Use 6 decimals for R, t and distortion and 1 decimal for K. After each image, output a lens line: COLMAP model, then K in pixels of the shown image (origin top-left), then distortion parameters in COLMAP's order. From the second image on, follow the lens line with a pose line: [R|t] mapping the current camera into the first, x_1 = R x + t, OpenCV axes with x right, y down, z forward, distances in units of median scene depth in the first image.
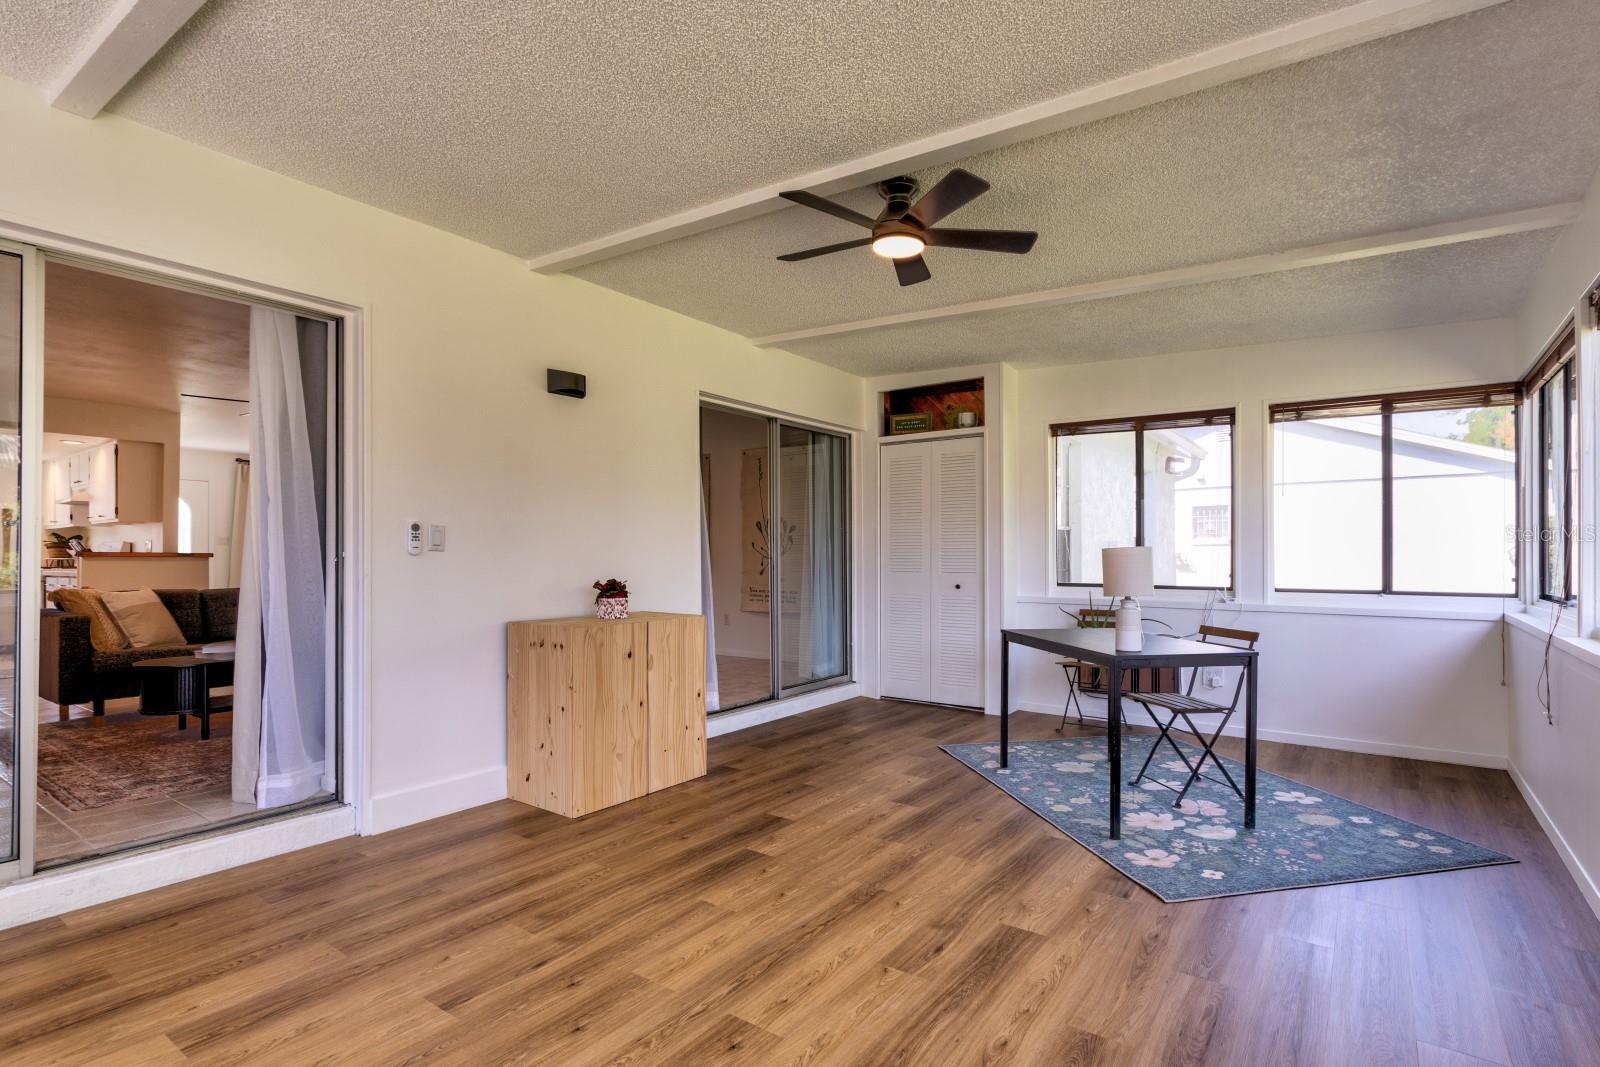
lens RADIAL K [[762.4, 0, 811.6], [0, 762.4, 548.9], [0, 0, 1]] dist [0.013134, 0.000071]
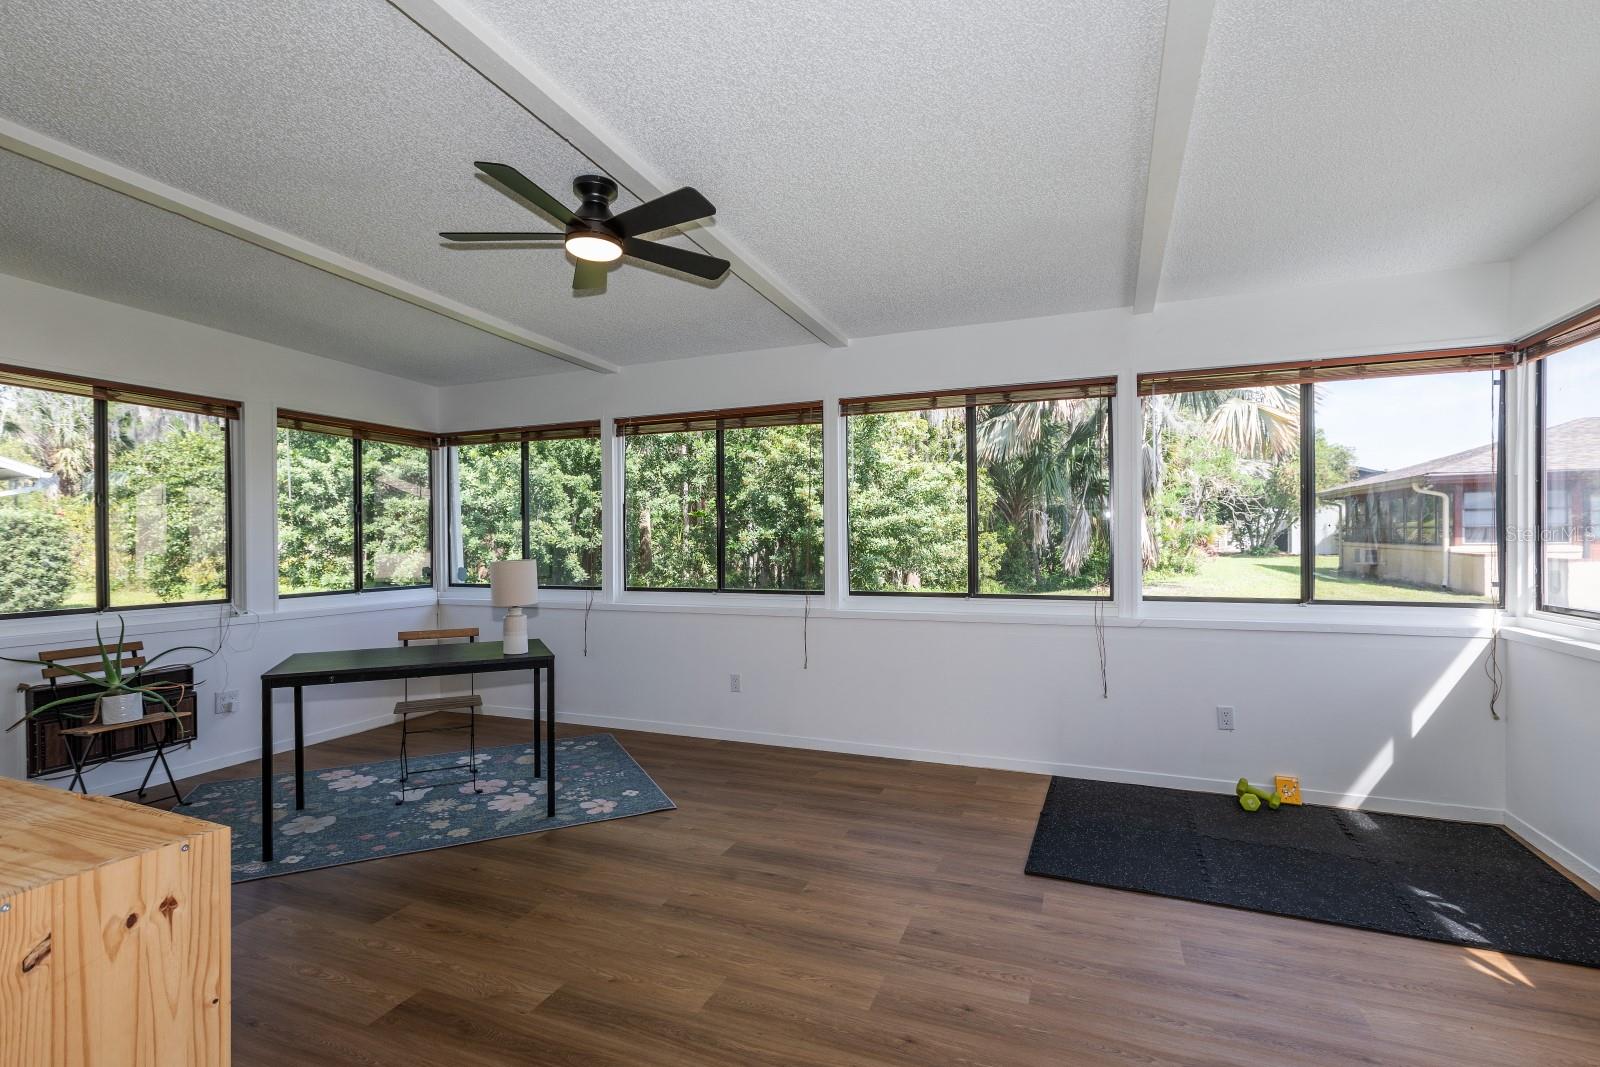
lens RADIAL K [[762.4, 0, 805.2], [0, 762.4, 535.8], [0, 0, 1]] dist [0.013134, 0.000071]
pose [[-0.248435, 0.004547, 0.968638, -0.835123], [-0.005811, 0.999964, -0.006184, -0.038578], [-0.968631, -0.007165, -0.248399, 0.944140]]
